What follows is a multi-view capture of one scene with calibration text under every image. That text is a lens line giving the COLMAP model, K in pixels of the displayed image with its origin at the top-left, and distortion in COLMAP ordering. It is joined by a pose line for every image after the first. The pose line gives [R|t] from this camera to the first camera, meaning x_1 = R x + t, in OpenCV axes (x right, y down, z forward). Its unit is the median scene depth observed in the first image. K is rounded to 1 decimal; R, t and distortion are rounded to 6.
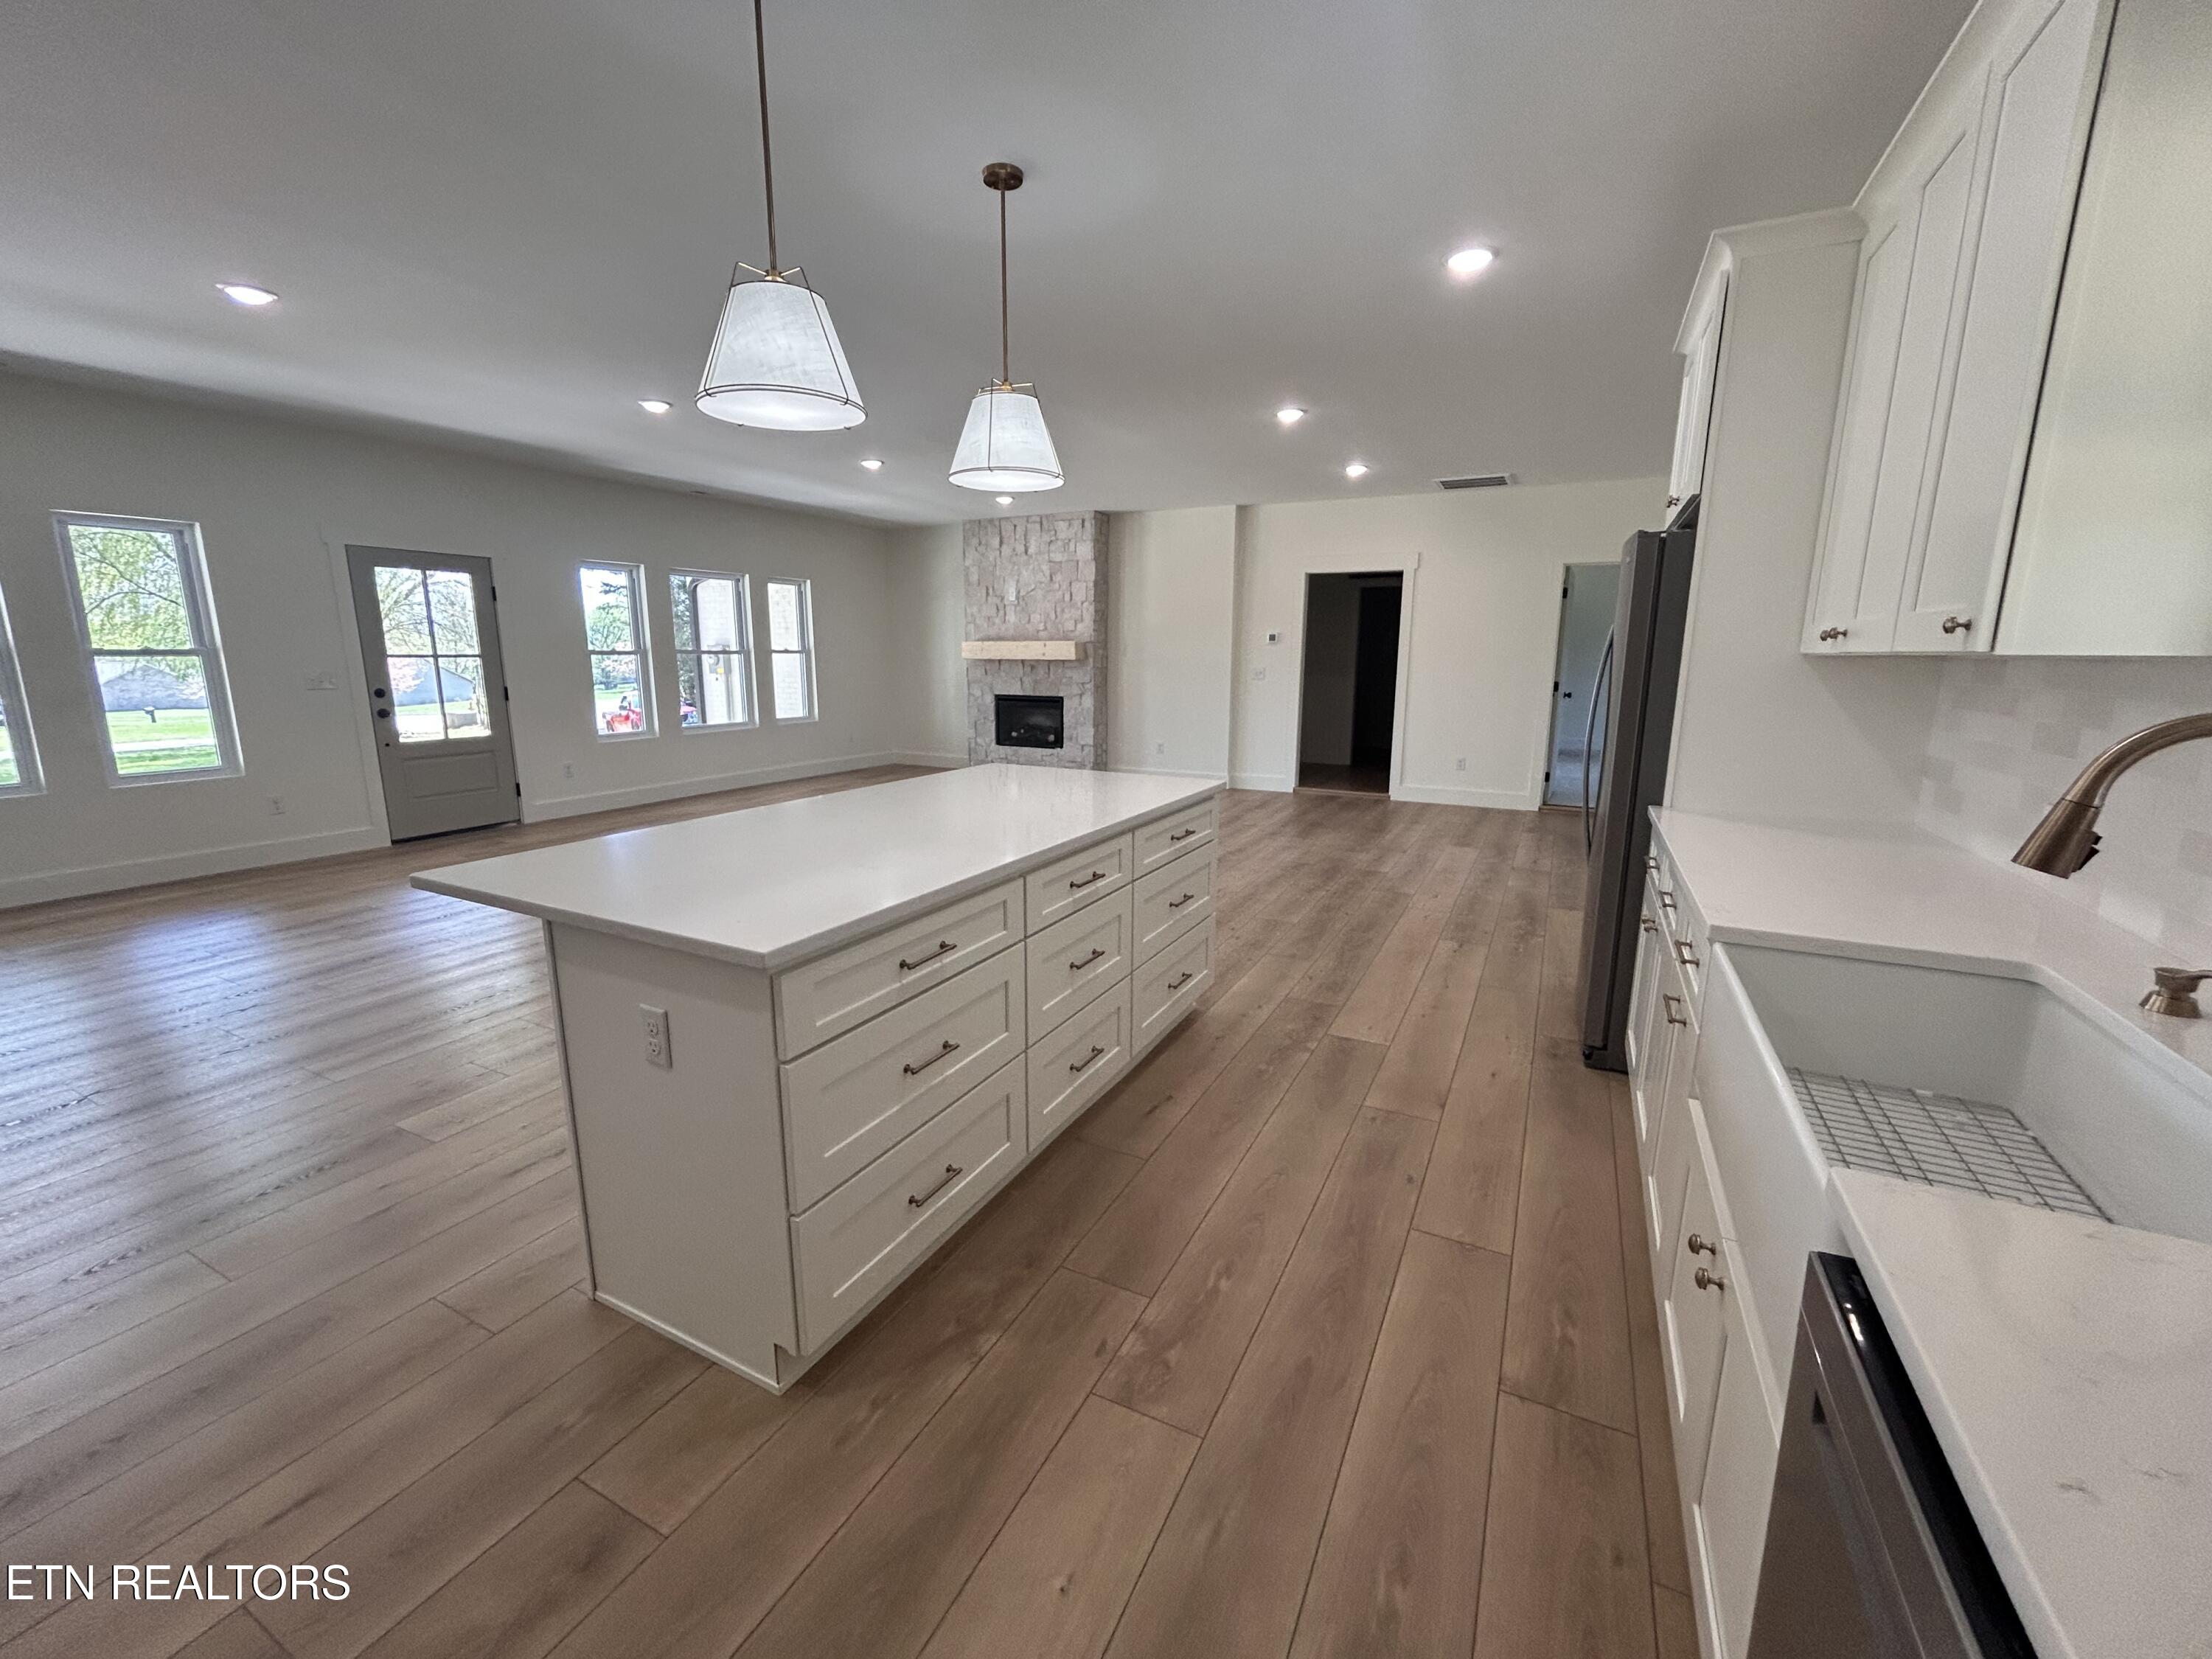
lens RADIAL K [[898.0, 0, 1107.5], [0, 898.0, 824.7], [0, 0, 1]] dist [0.001105, 0.000389]
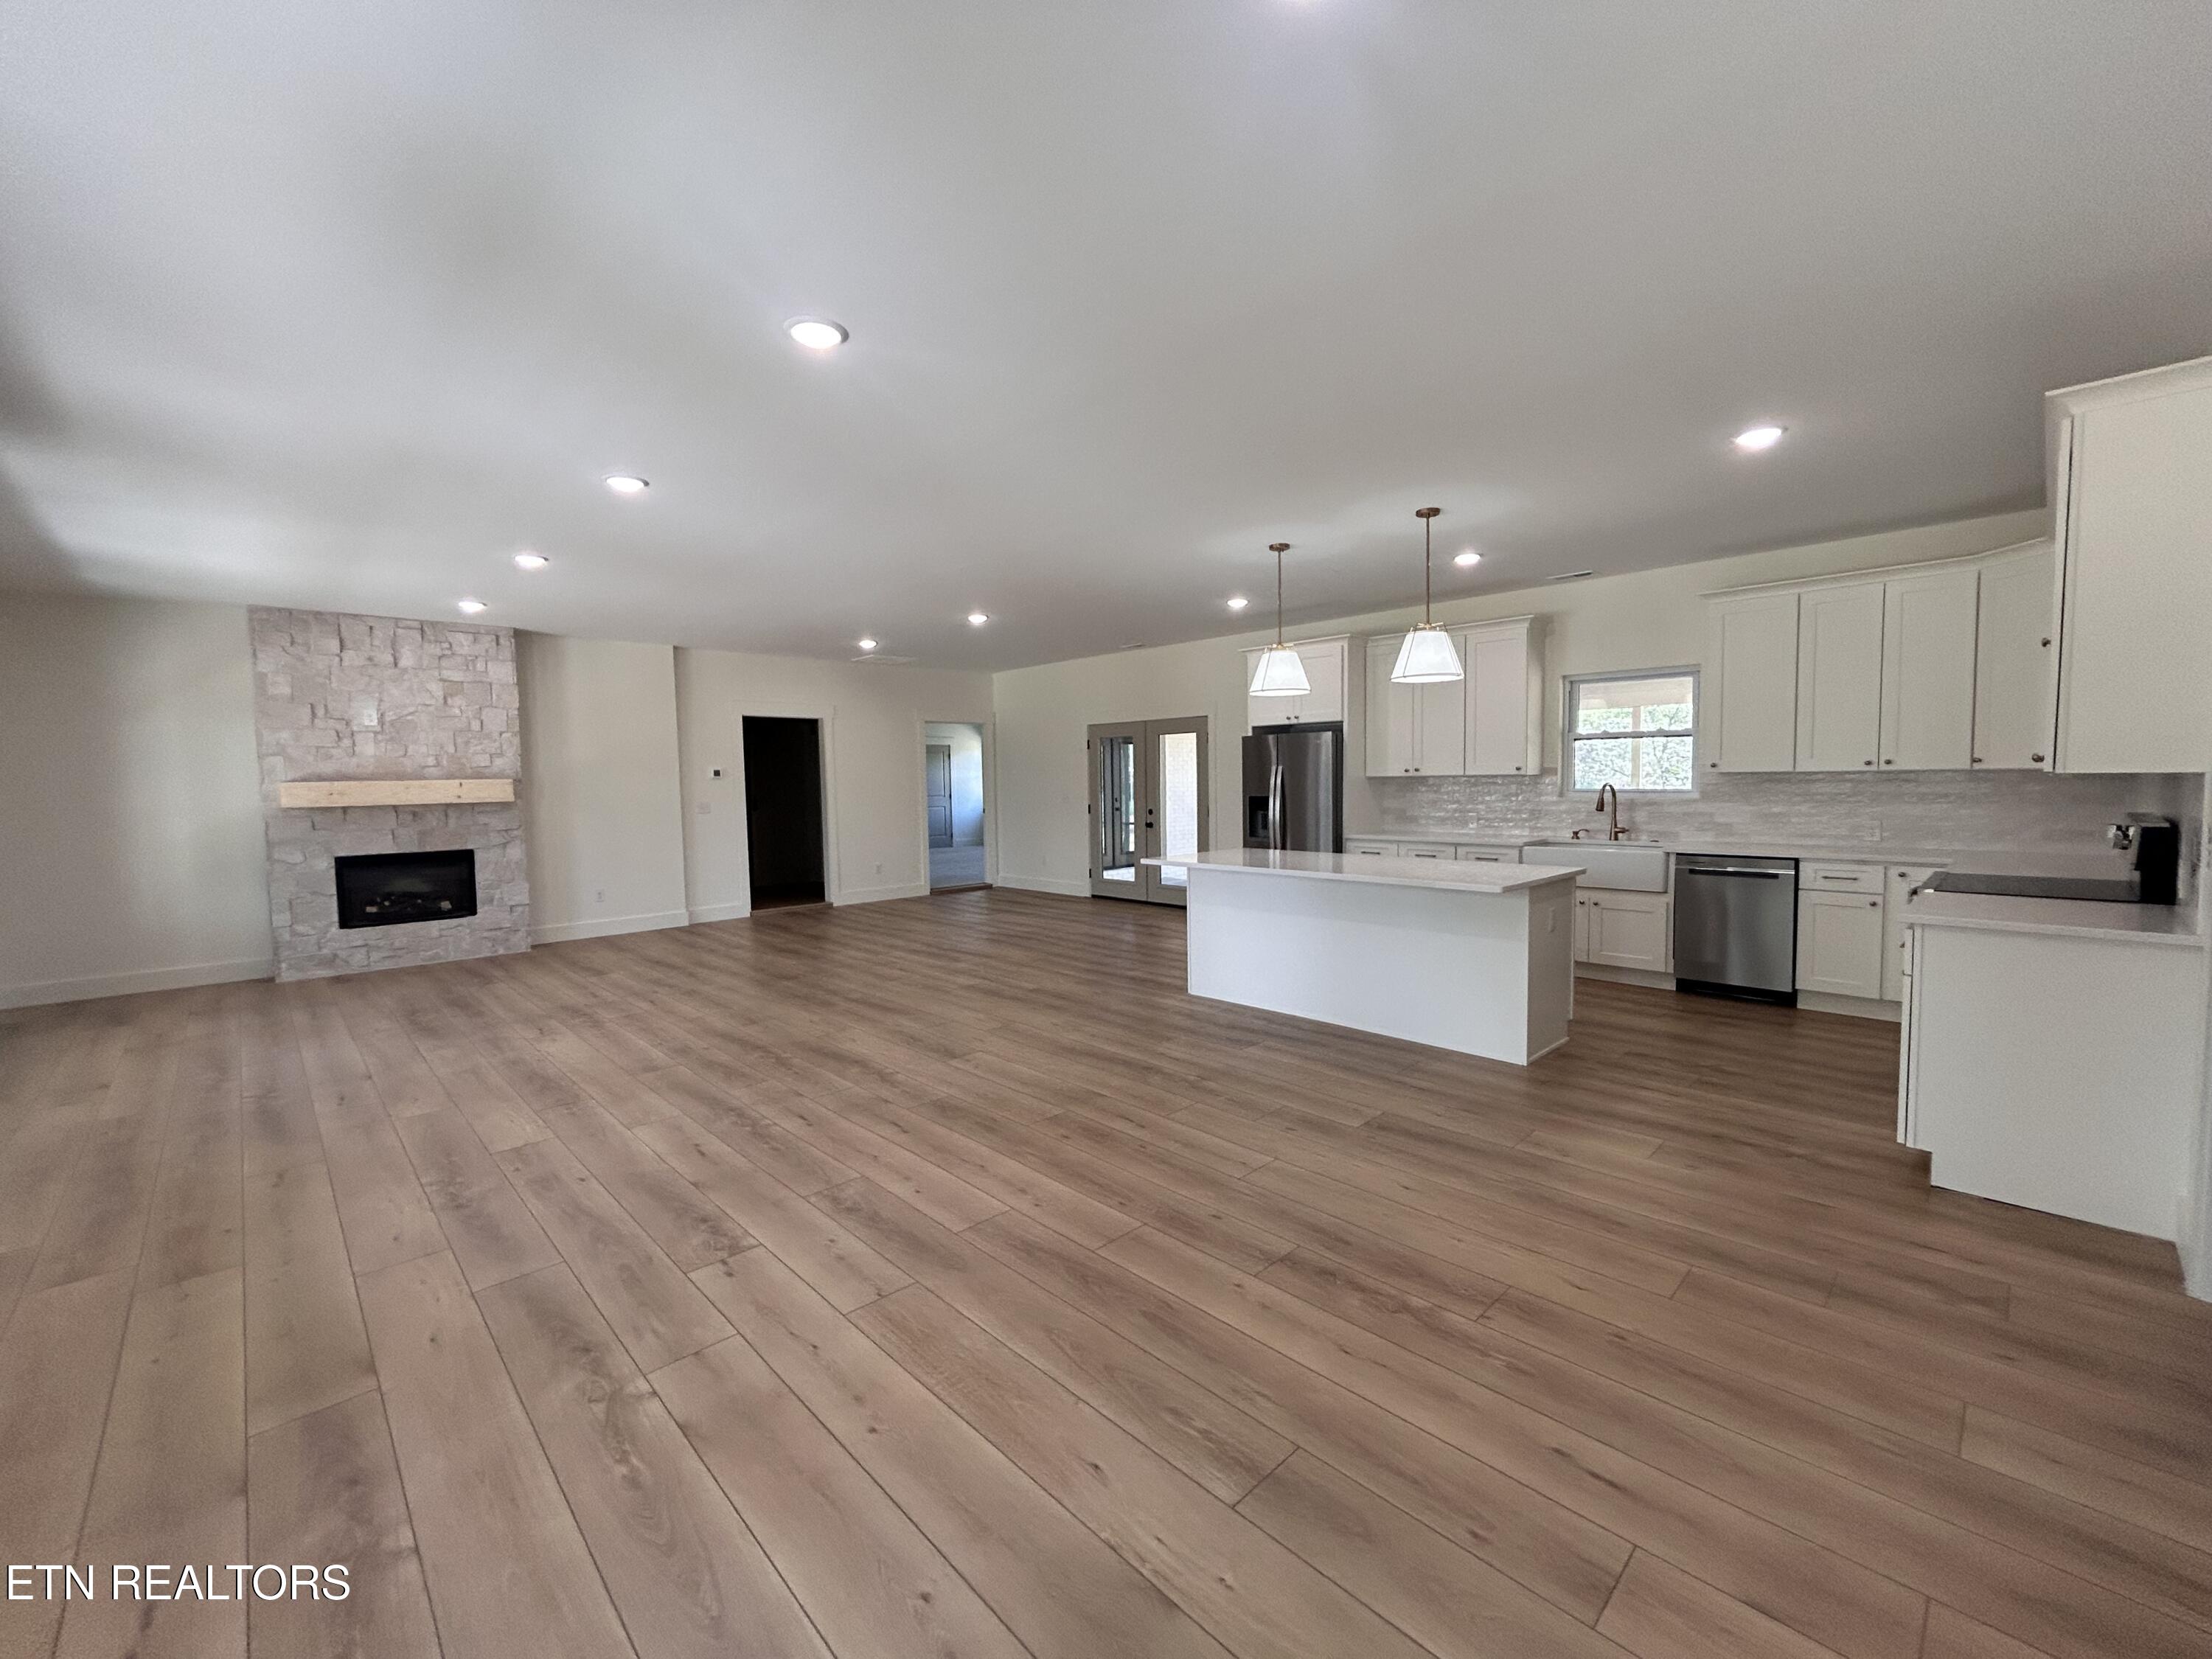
lens RADIAL K [[898.0, 0, 1102.5], [0, 898.0, 822.8], [0, 0, 1]] dist [0.001105, 0.000389]
pose [[0.329215, -0.060194, 0.942334, -0.607199], [0.196119, 0.980562, -0.005880, -0.052581], [-0.923664, 0.186746, 0.334621, 0.224752]]
